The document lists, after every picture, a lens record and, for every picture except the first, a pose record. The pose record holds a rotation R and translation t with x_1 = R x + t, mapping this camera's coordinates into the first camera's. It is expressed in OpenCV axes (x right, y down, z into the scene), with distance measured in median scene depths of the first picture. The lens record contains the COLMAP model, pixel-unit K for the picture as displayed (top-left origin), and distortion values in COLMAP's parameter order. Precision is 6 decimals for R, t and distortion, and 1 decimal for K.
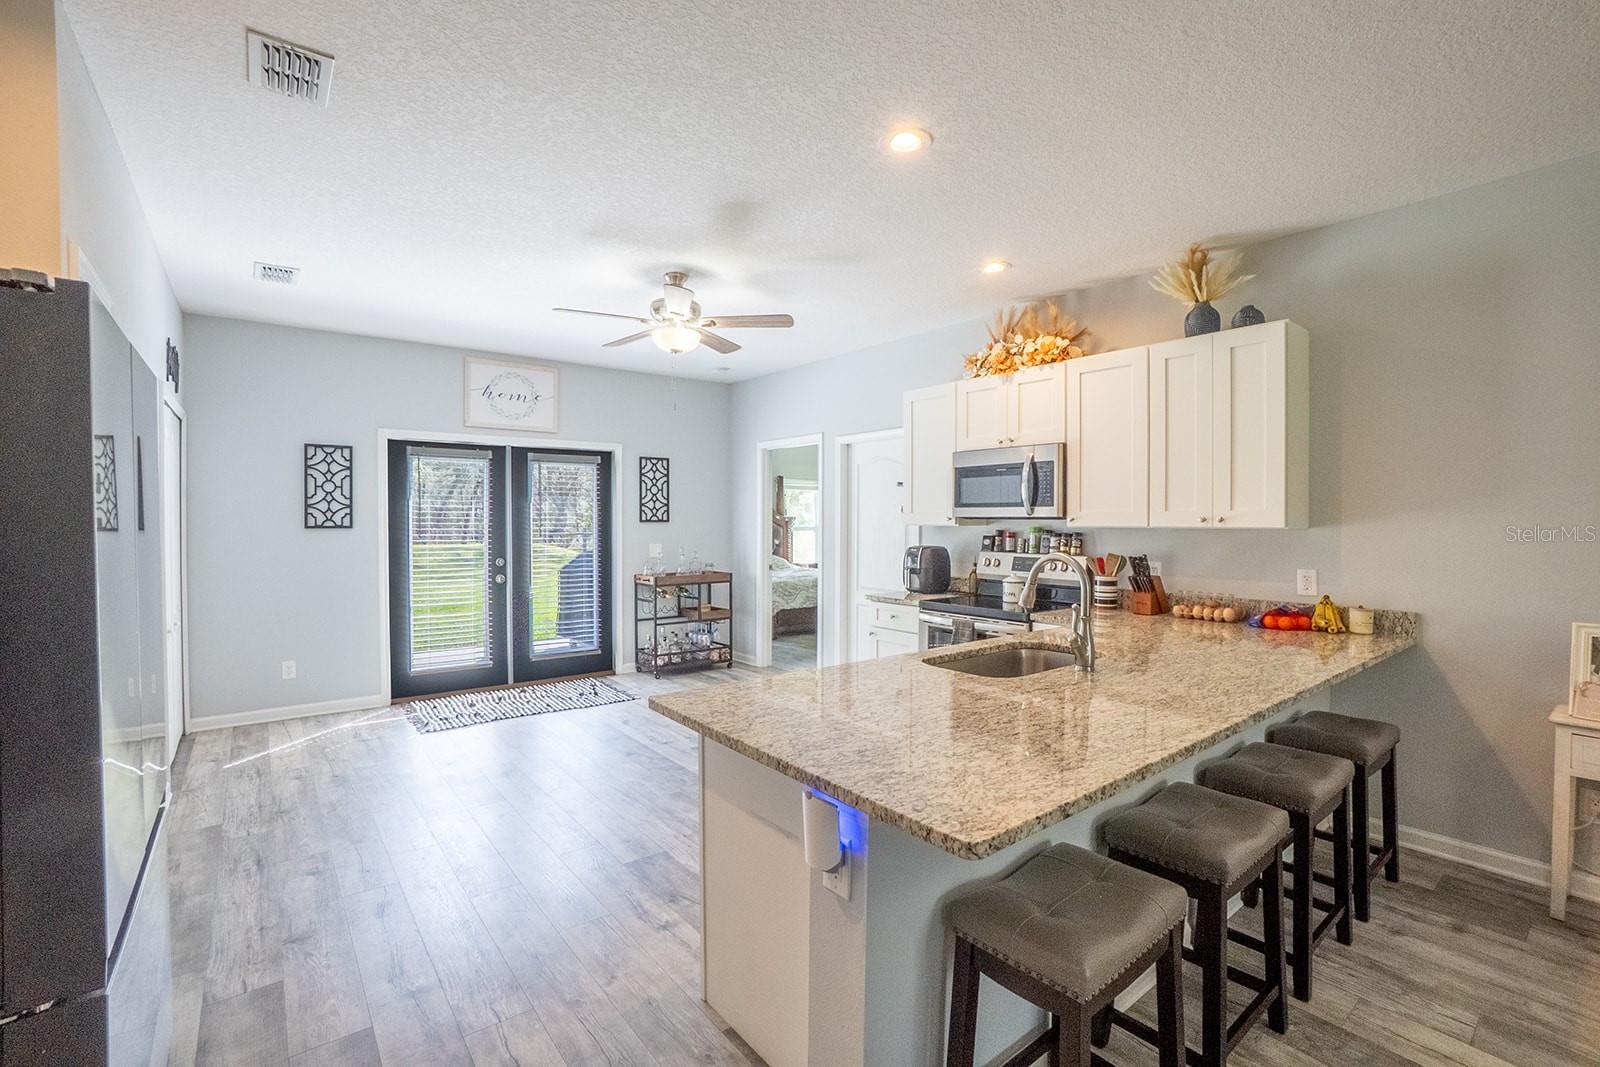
lens RADIAL K [[708.3, 0, 796.5], [0, 708.3, 533.0], [0, 0, 1]] dist [-0.063507, 0.024175]
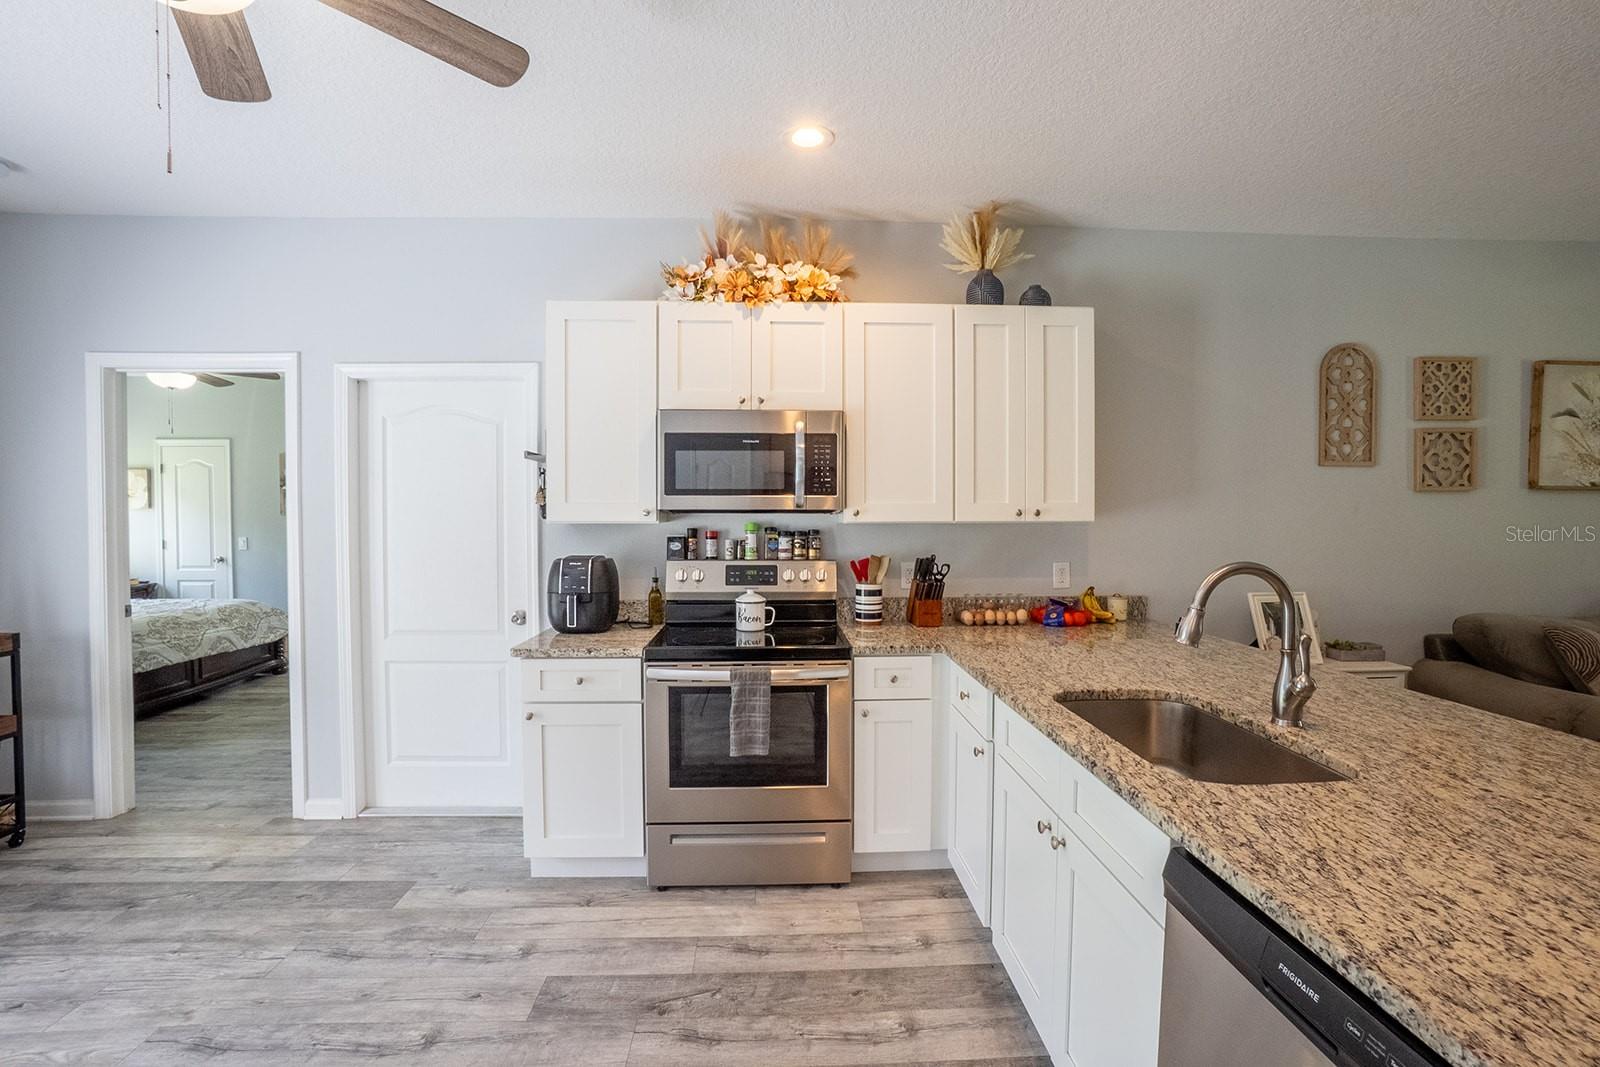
lens RADIAL K [[708.3, 0, 796.5], [0, 708.3, 533.0], [0, 0, 1]] dist [-0.063507, 0.024175]
pose [[0.580627, -0.025009, 0.813786, -0.222927], [0.017097, 0.999682, 0.018524, -0.010898], [-0.813990, 0.003158, 0.580870, 0.503857]]
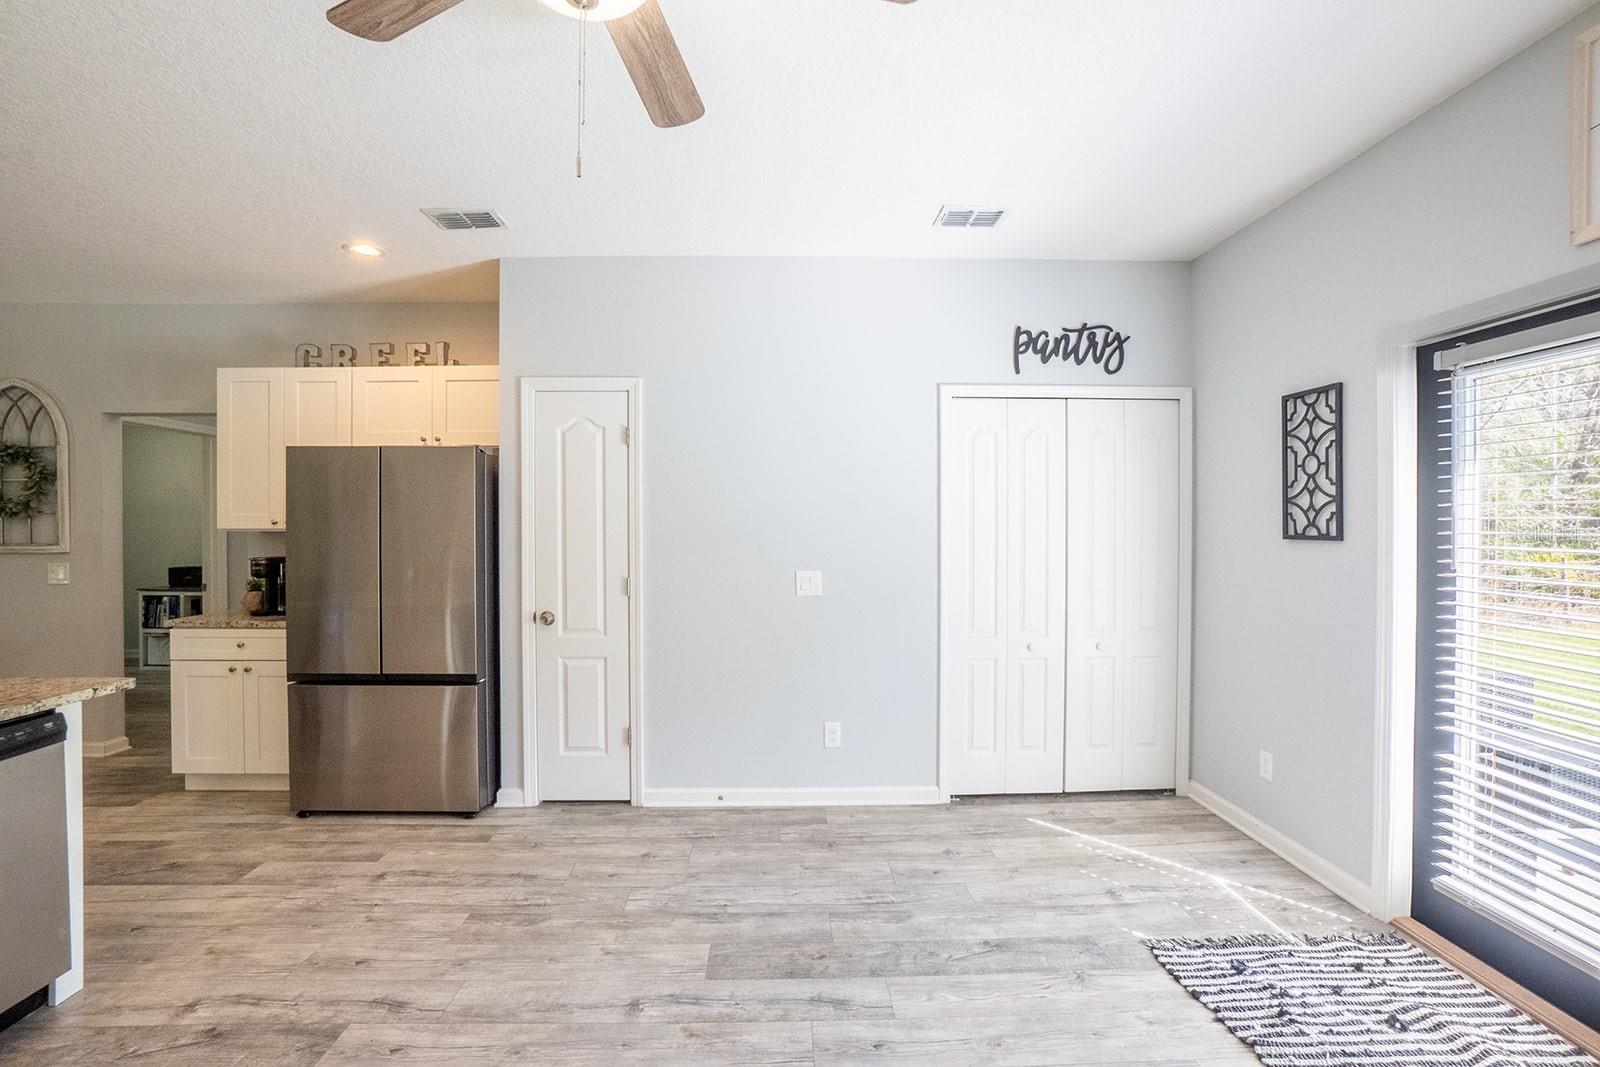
lens RADIAL K [[709.2, 0, 794.9], [0, 709.2, 529.5], [0, 0, 1]] dist [-0.064073, 0.023192]
pose [[-0.596338, 0.006515, -0.802707, 0.016844], [-0.014085, 0.999728, 0.018578, -0.021133], [0.802610, 0.022385, -0.596084, 1.084246]]
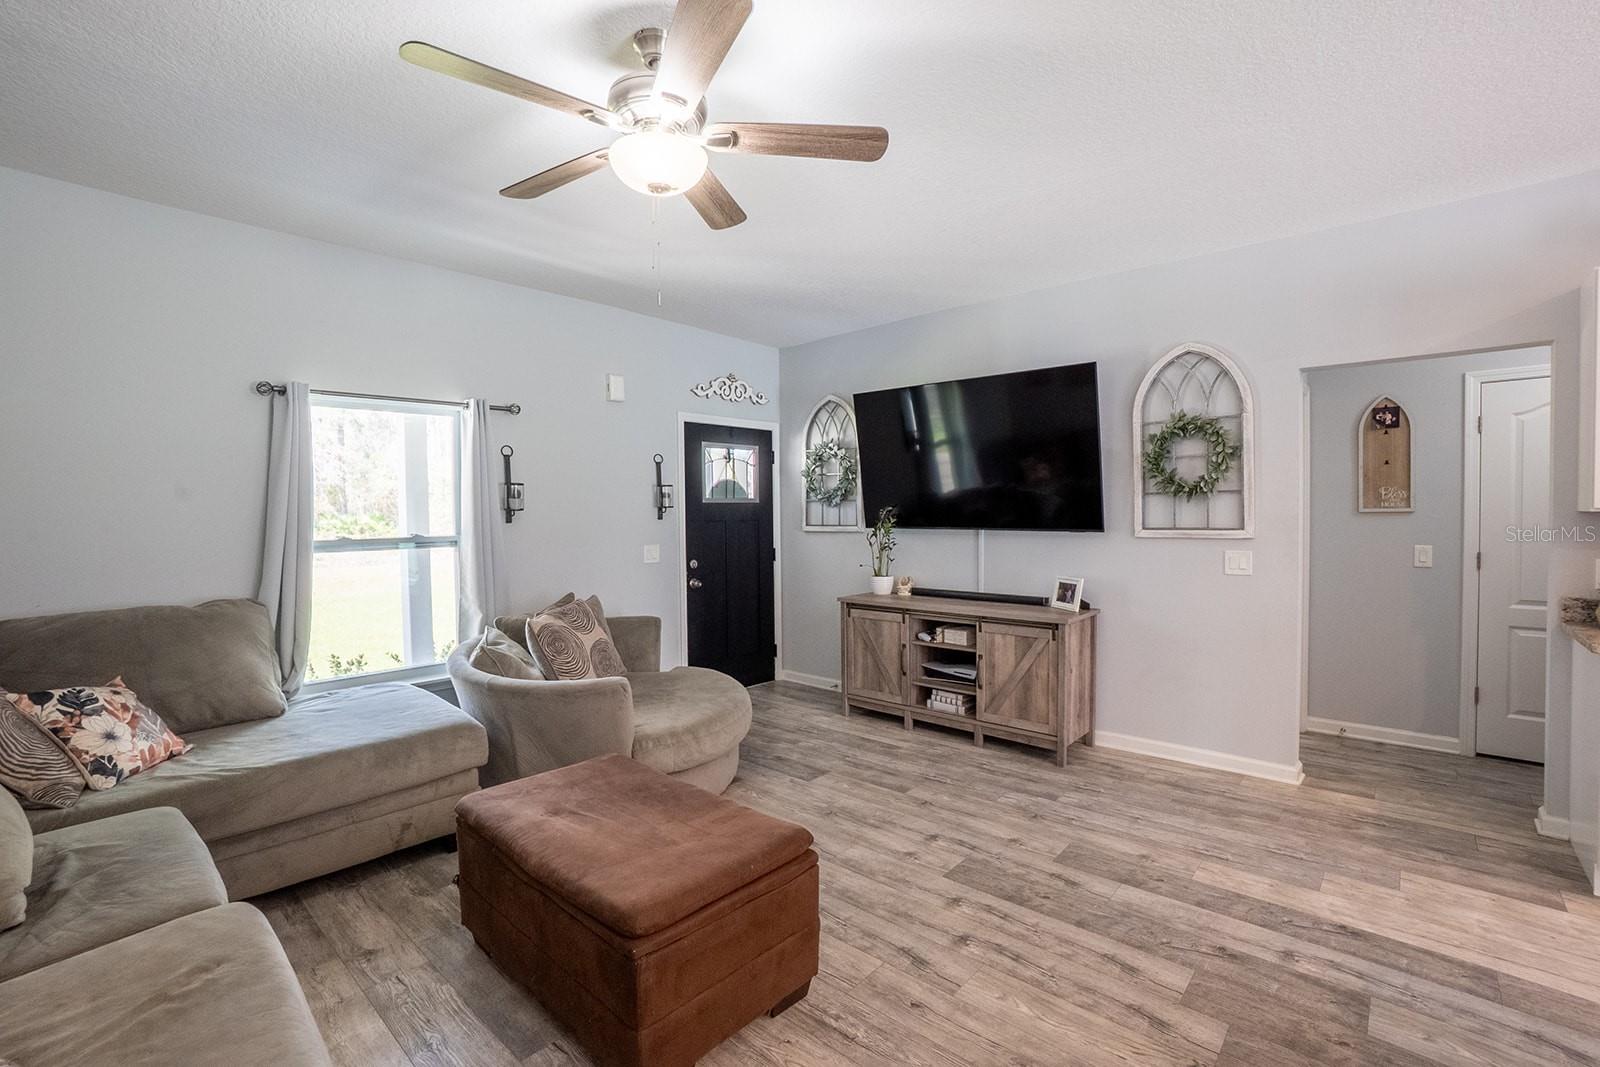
lens RADIAL K [[709.2, 0, 794.9], [0, 709.2, 529.5], [0, 0, 1]] dist [-0.064073, 0.023192]
pose [[-0.986539, 0.014588, -0.162872, 0.504715], [0.007511, 0.999004, 0.043981, -0.008072], [0.163351, 0.042166, -0.985666, 0.461478]]
